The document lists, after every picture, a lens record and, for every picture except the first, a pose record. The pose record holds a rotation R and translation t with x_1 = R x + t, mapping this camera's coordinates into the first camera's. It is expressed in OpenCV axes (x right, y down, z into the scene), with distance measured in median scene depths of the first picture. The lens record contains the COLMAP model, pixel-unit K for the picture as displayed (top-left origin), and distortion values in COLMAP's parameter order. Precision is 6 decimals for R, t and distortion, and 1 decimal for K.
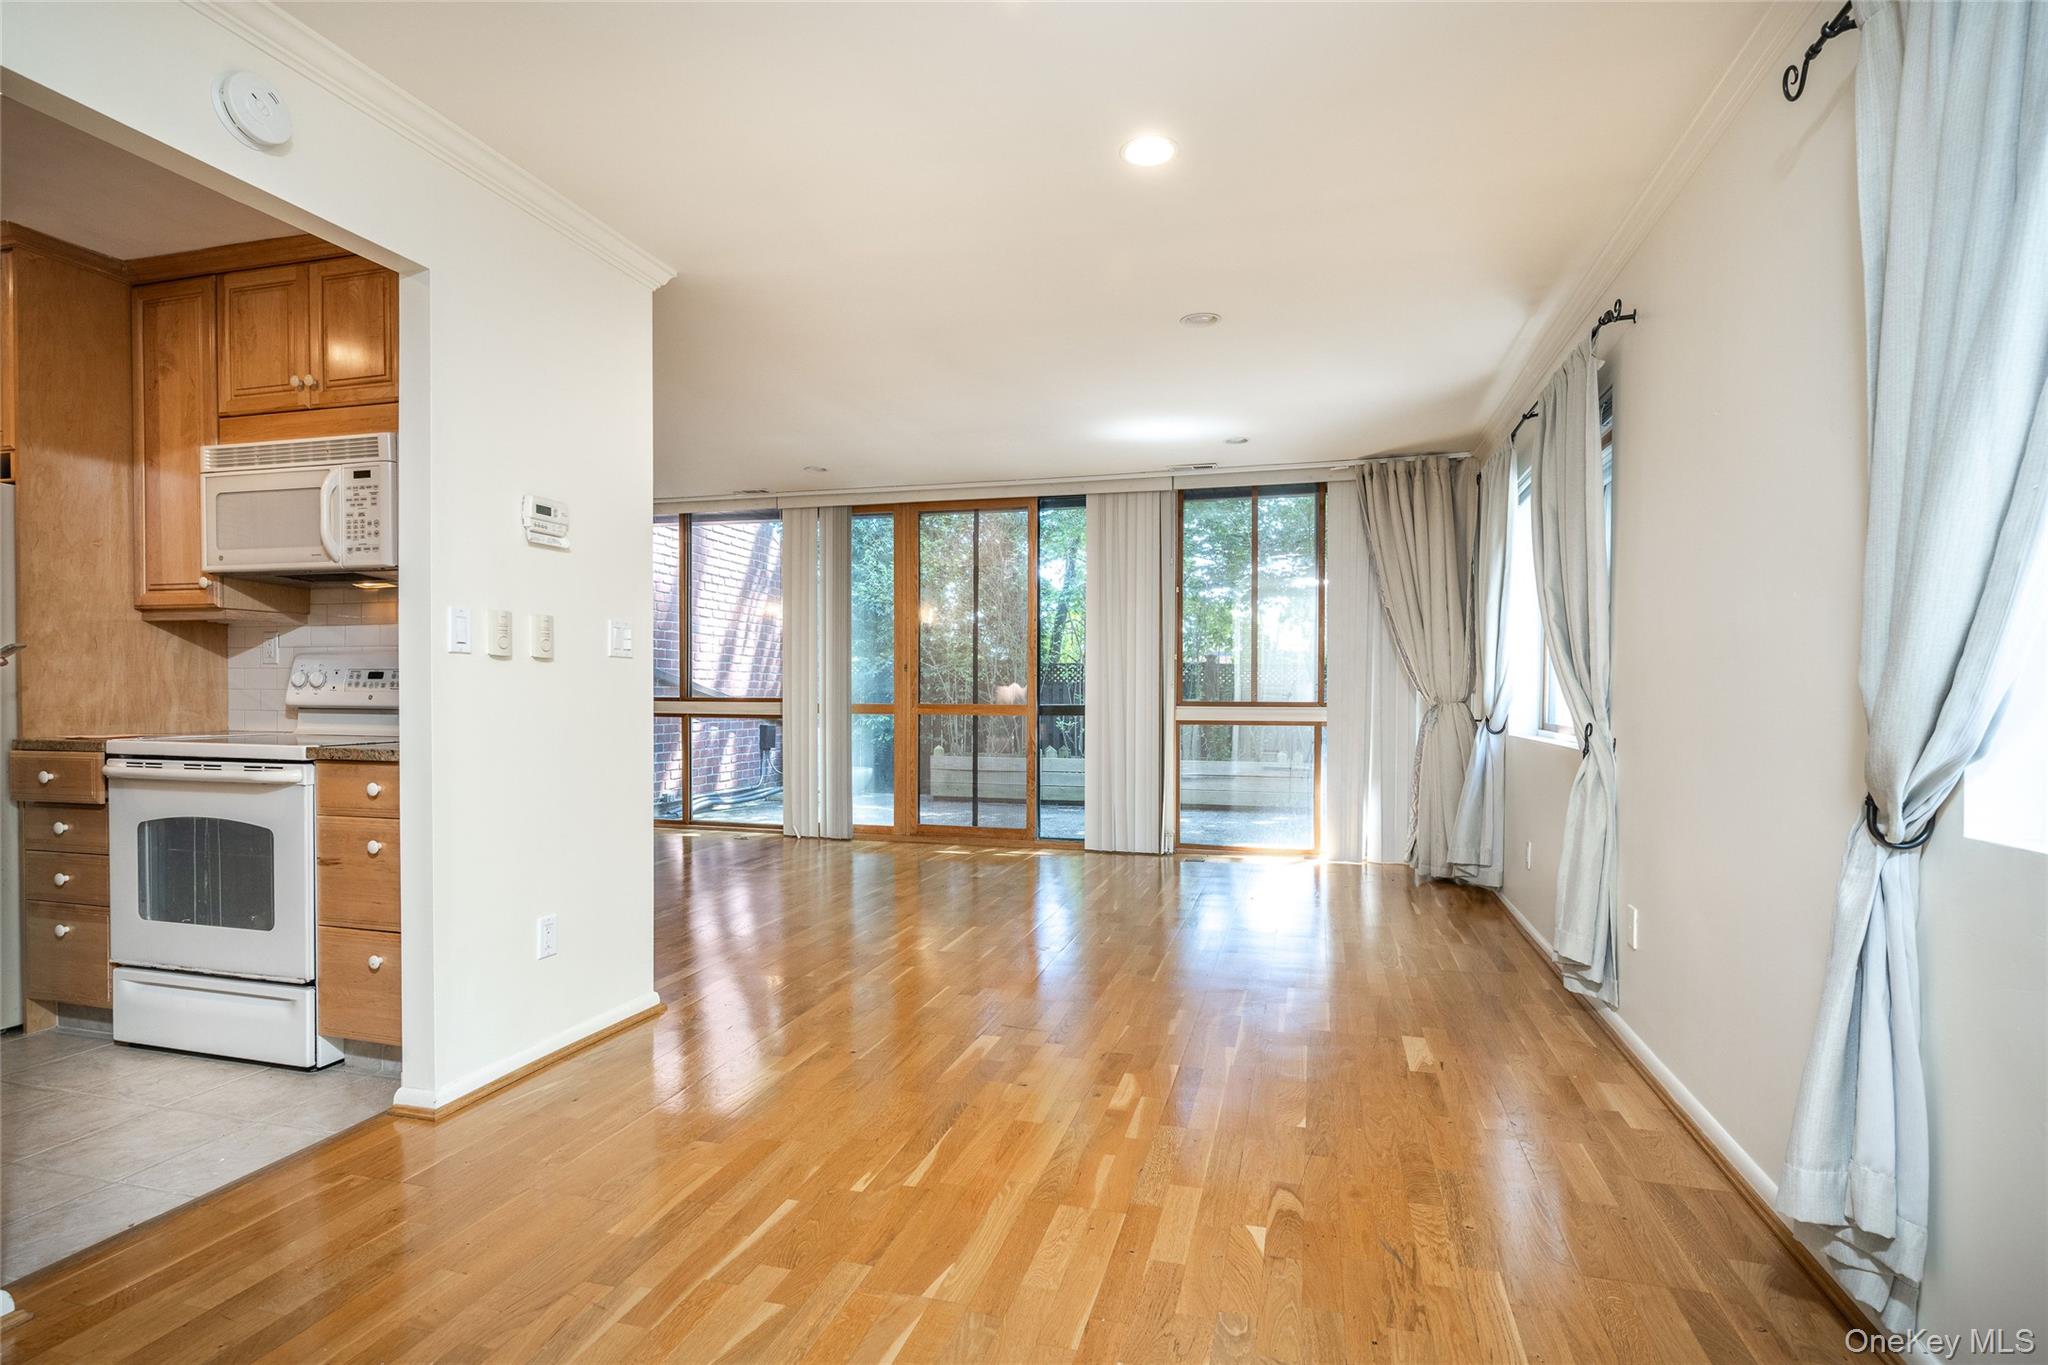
lens RADIAL K [[1014.7, 0, 1021.5], [0, 1014.7, 701.7], [0, 0, 1]] dist [0.005226, -0.000235]
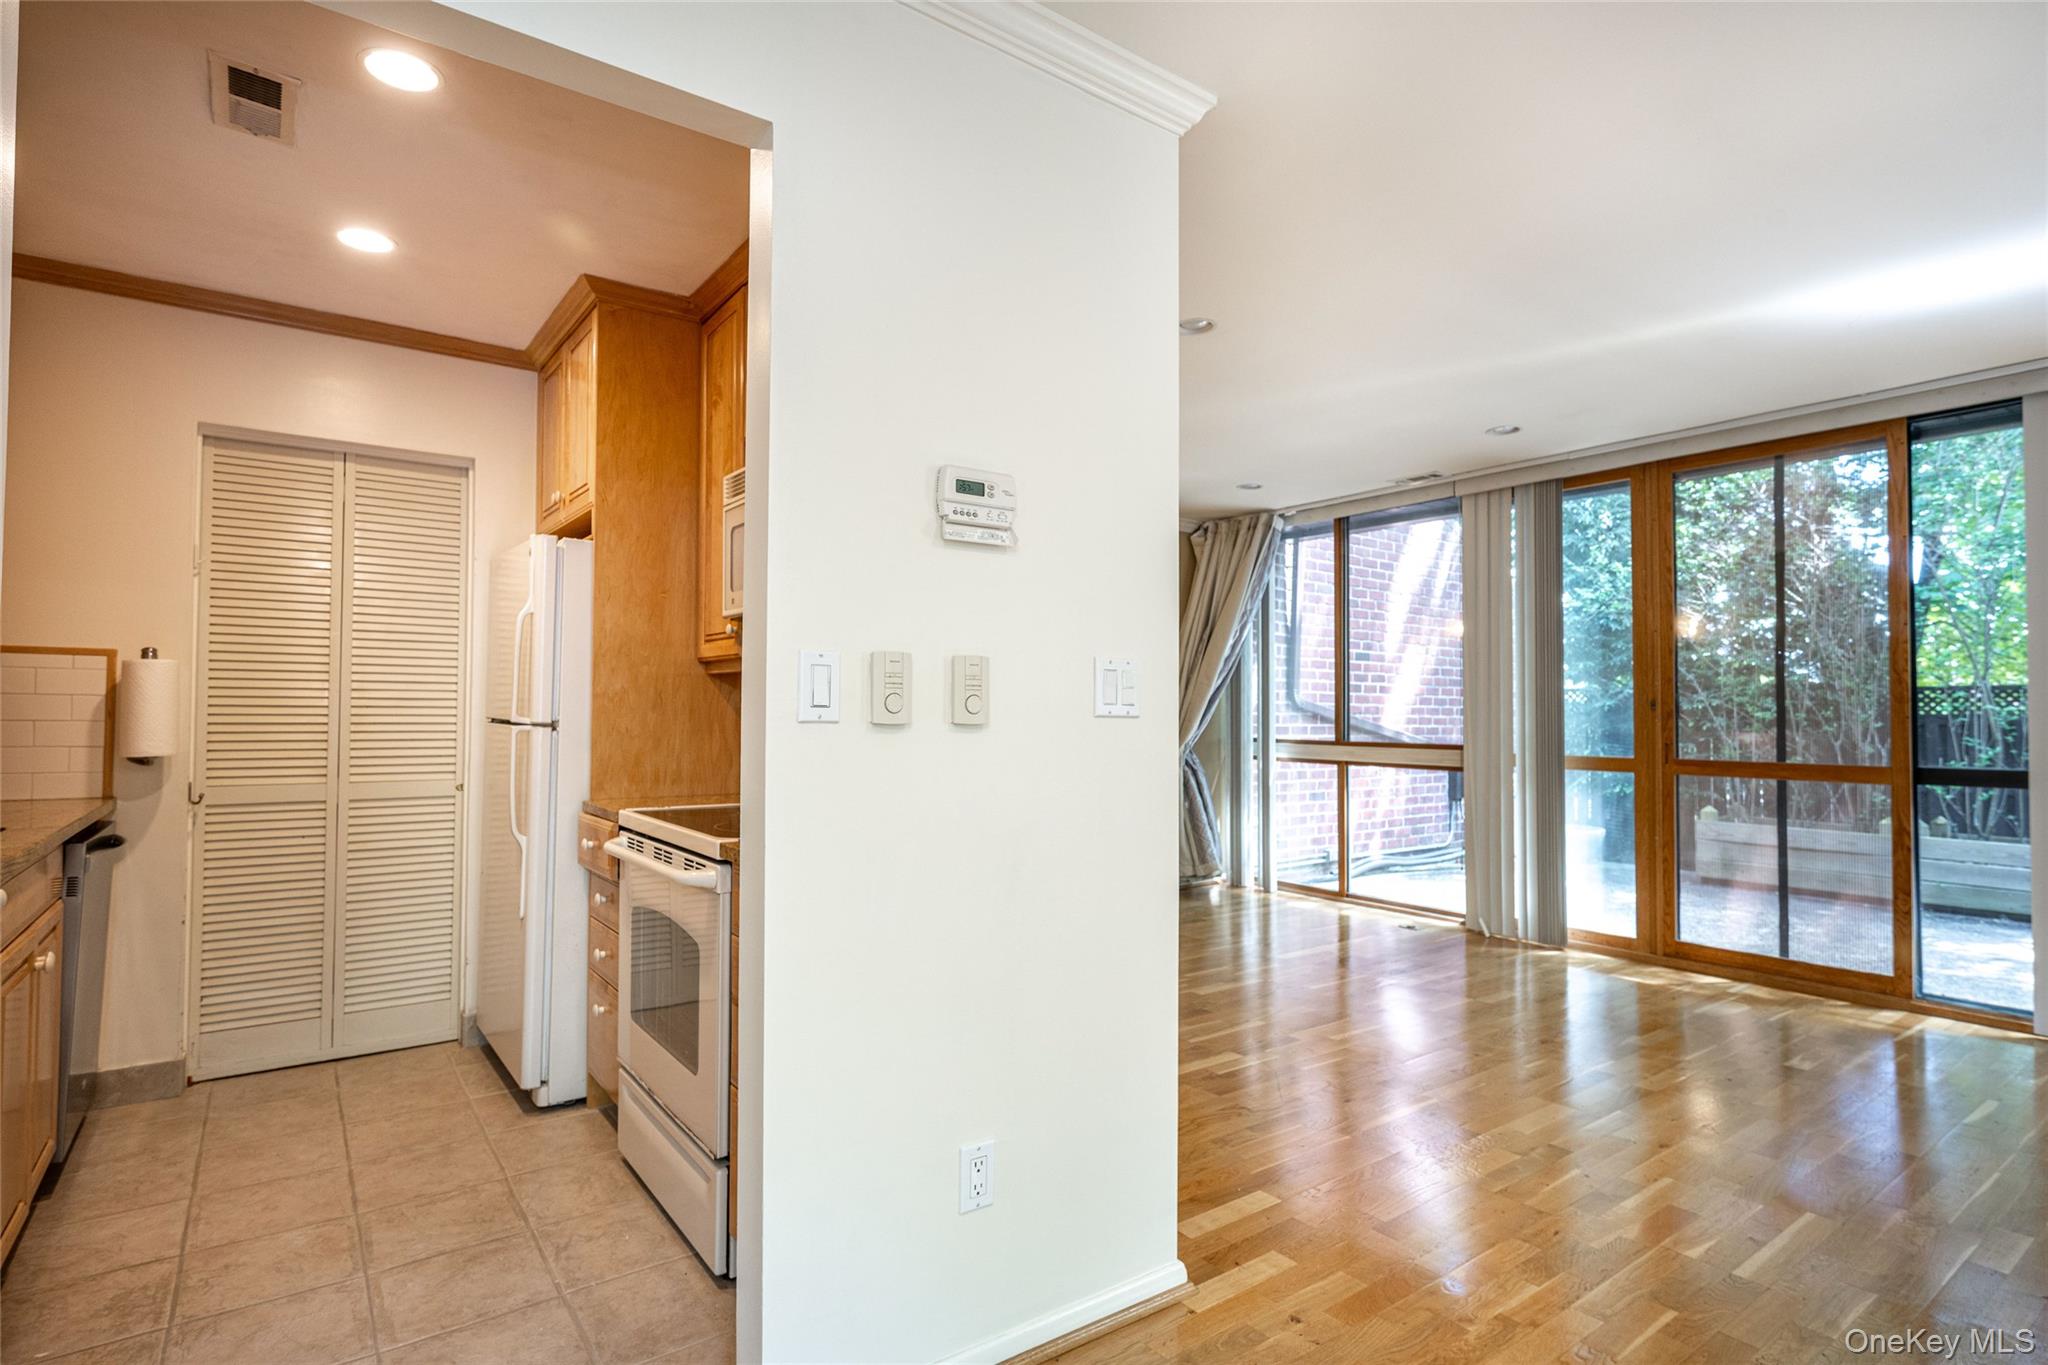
lens RADIAL K [[1014.7, 0, 1032.2], [0, 1014.7, 687.3], [0, 0, 1]] dist [0.005226, -0.000235]
pose [[0.788198, -0.014583, -0.615249, -0.023662], [-0.009166, 0.999330, -0.035429, -0.017922], [0.615353, 0.033565, 0.787537, 0.217844]]
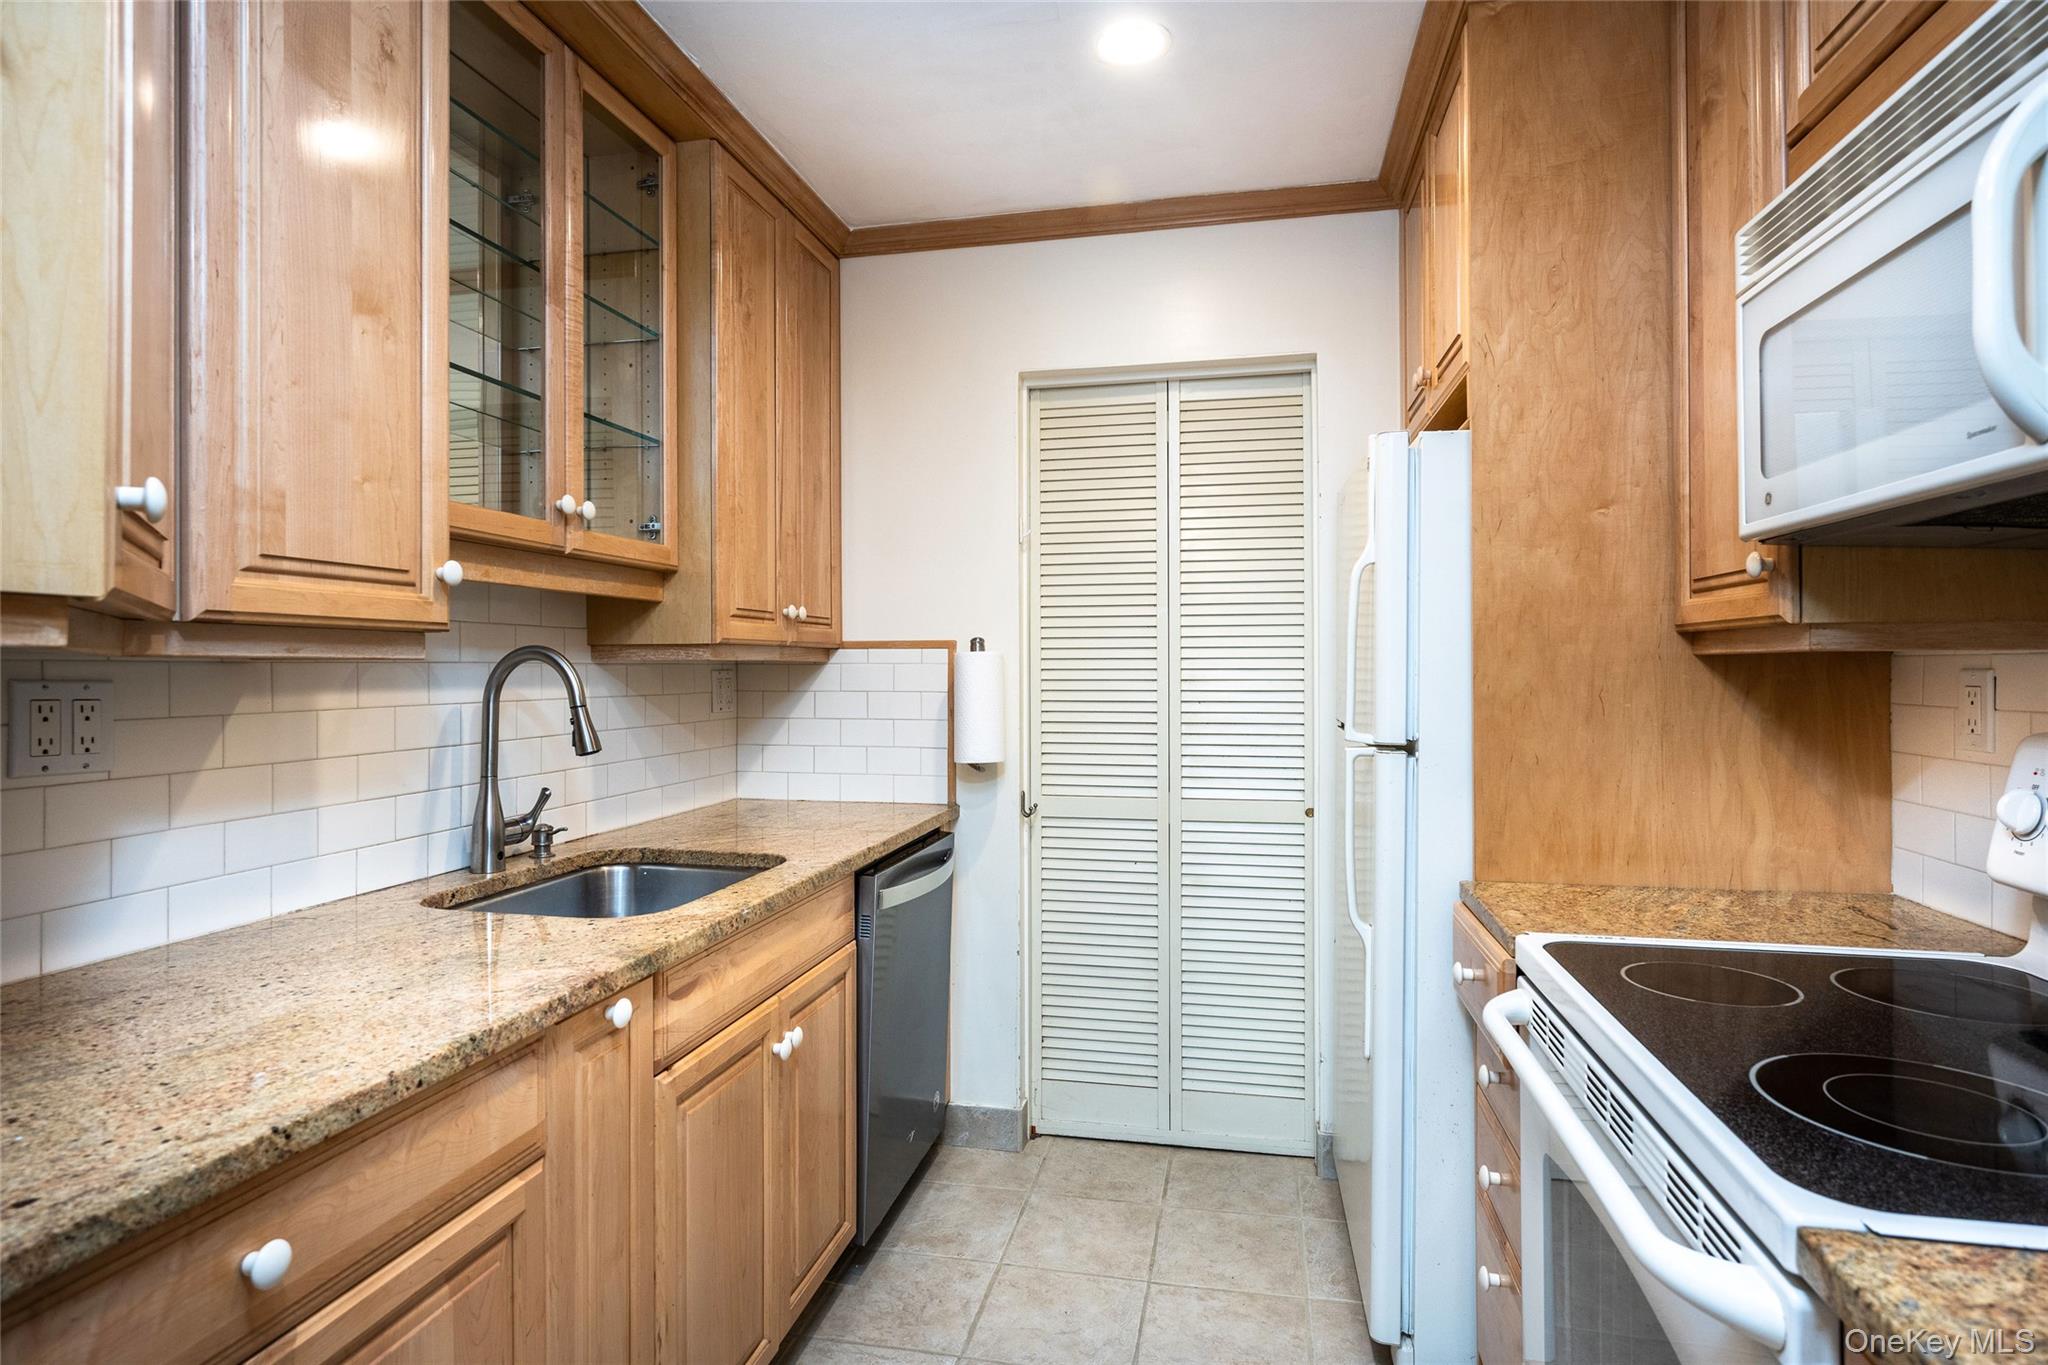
lens RADIAL K [[1107.8, 0, 987.7], [0, 1107.8, 664.3], [0, 0, 1]] dist [-0.004119, 0.000648]
pose [[0.046654, -0.011620, -0.998844, -0.171879], [-0.010218, 0.999874, -0.012109, -0.031718], [0.998859, 0.010771, 0.046530, 0.311615]]
